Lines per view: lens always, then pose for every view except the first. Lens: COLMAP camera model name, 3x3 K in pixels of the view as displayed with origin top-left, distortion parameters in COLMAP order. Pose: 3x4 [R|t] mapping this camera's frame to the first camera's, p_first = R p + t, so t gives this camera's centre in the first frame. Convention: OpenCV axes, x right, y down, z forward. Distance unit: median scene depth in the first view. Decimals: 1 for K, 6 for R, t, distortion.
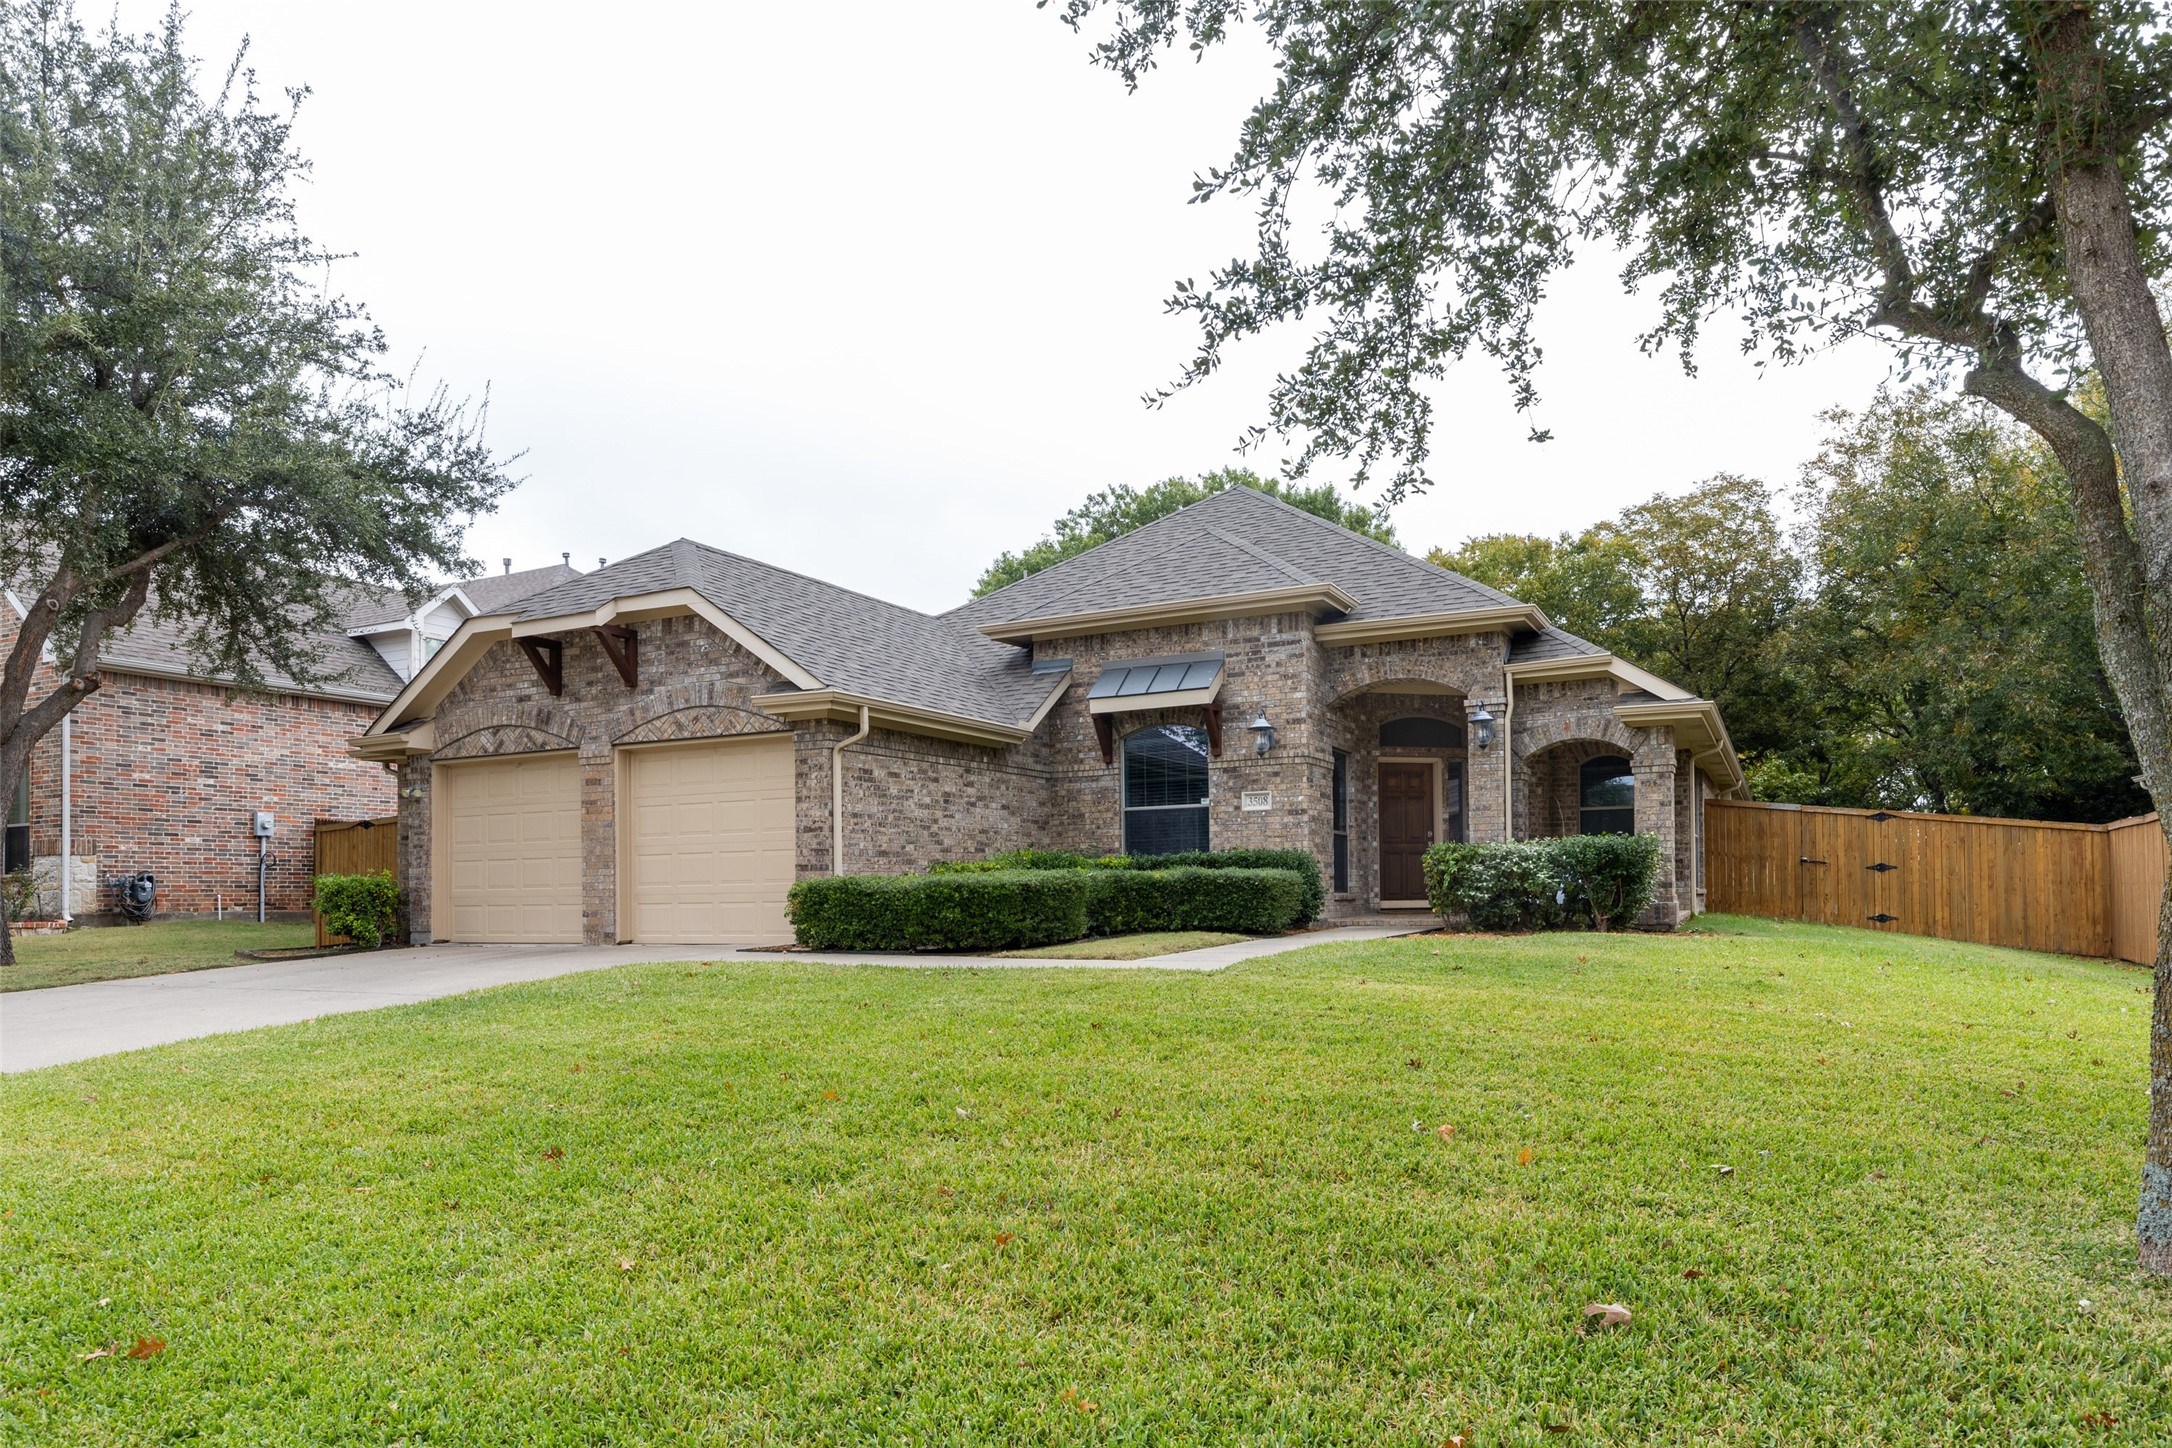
lens RADIAL K [[1328.3, 0, 1086.6], [0, 1328.3, 729.4], [0, 0, 1]] dist [0.002895, -0.000121]
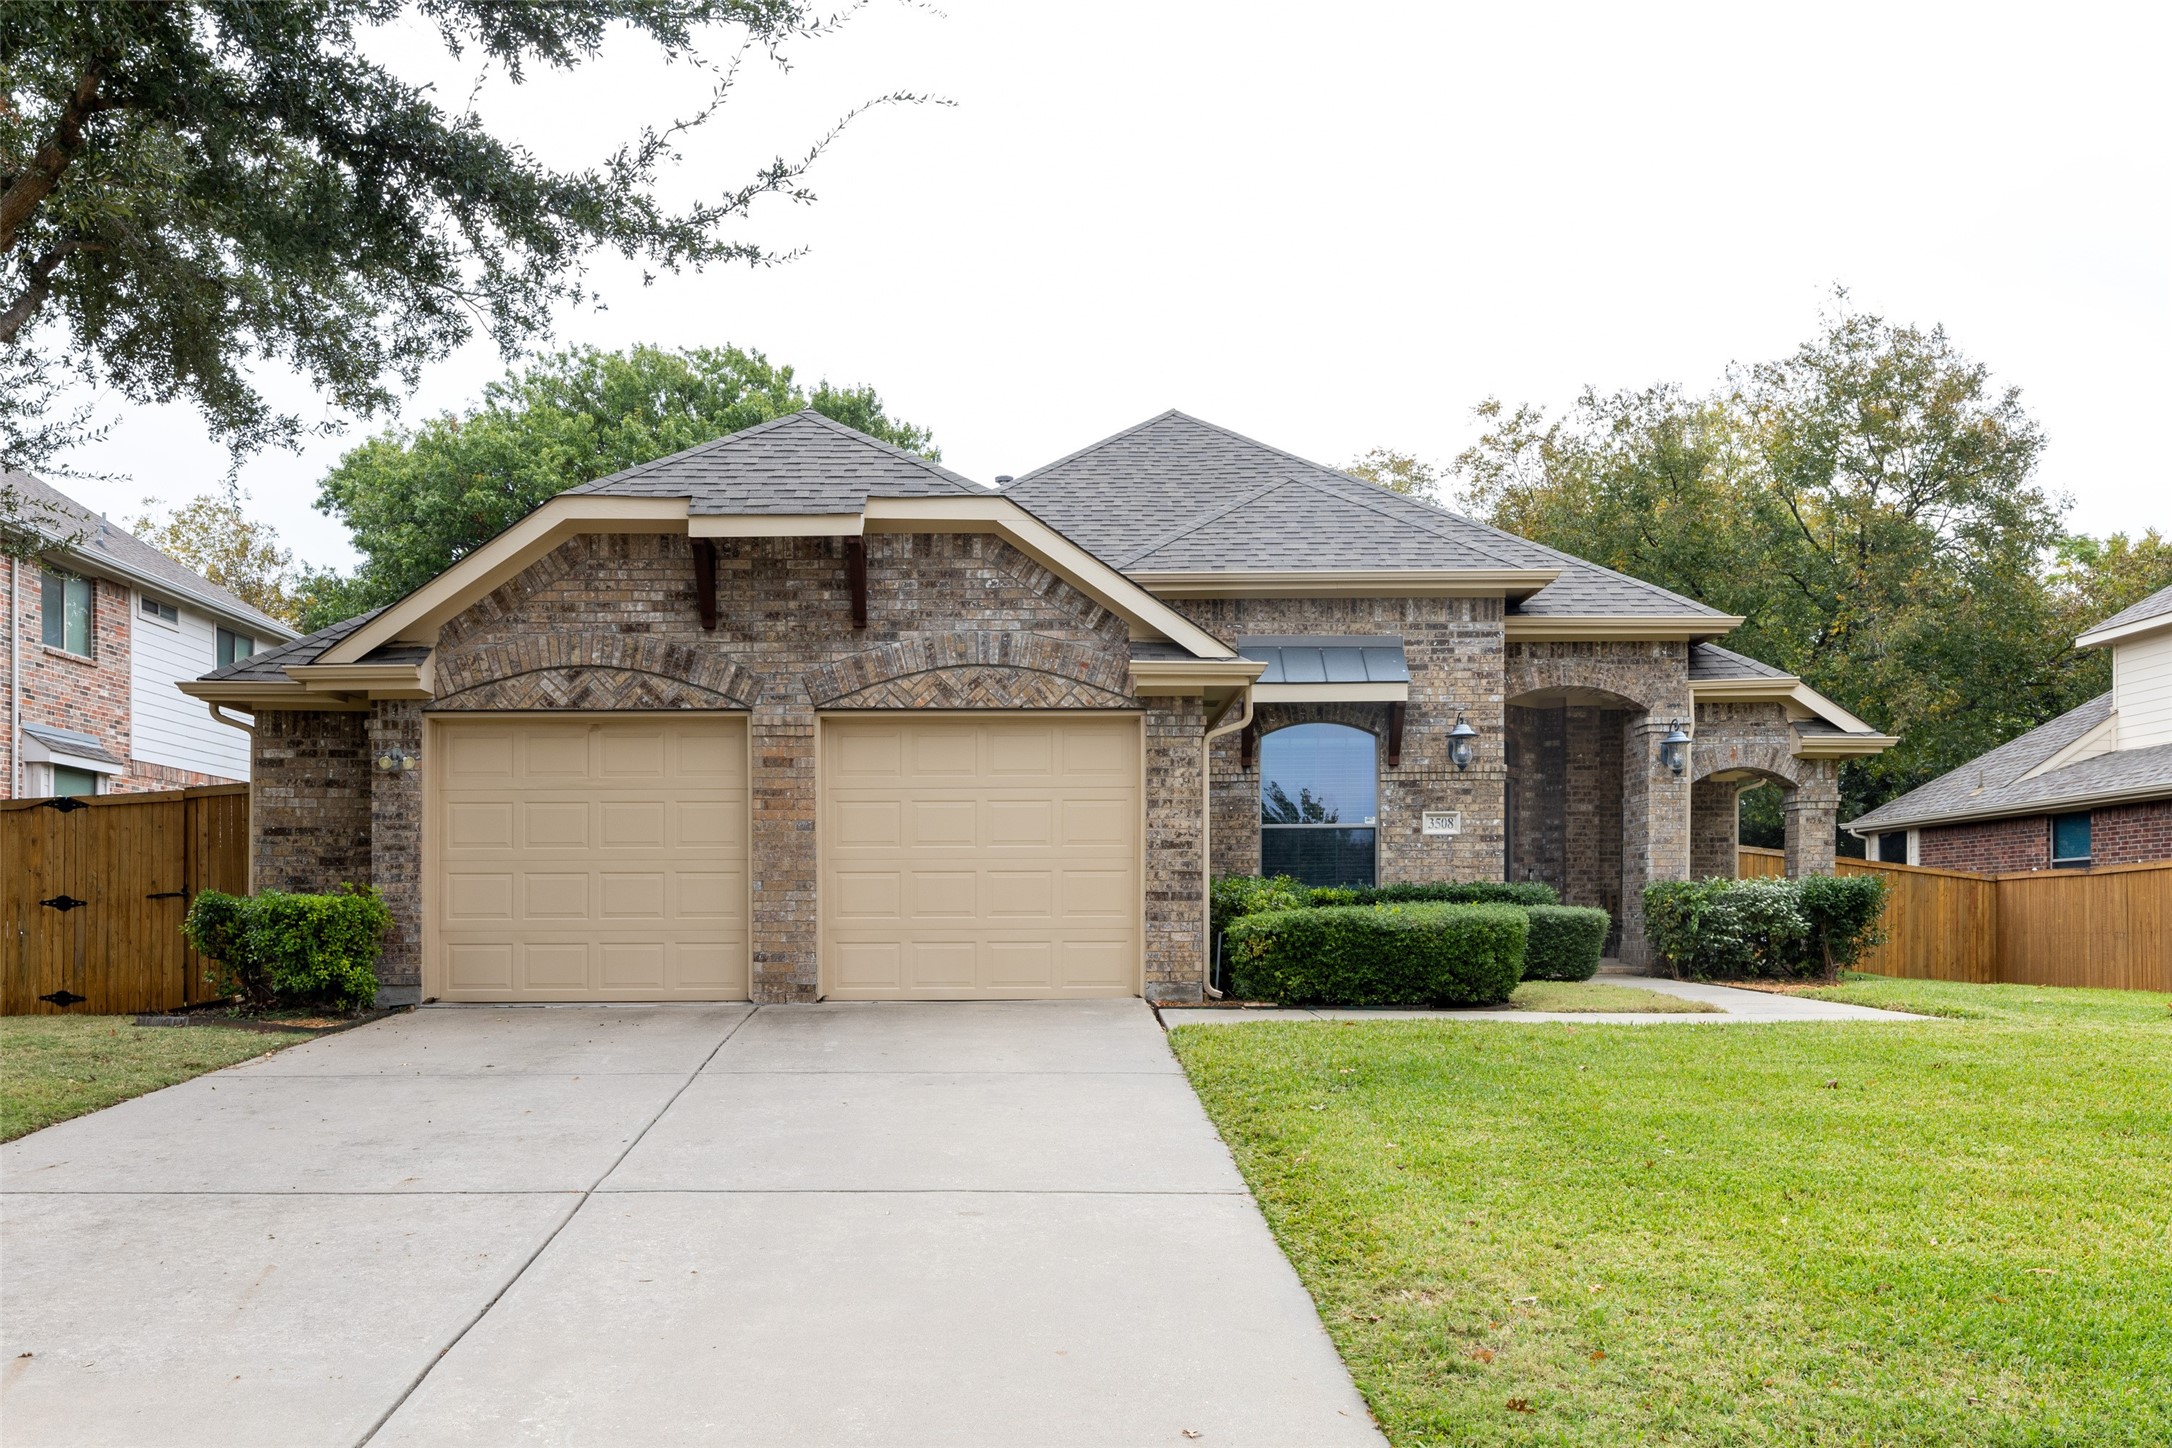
lens RADIAL K [[1819.4, 0, 1086.7], [0, 1819.4, 721.7], [0, 0, 1]] dist [-0.000232, 0.001195]
pose [[0.891488, 0.061620, 0.448834, -0.601709], [-0.064718, 0.997868, -0.008451, 0.015619], [-0.448397, -0.021514, 0.893575, 0.097169]]
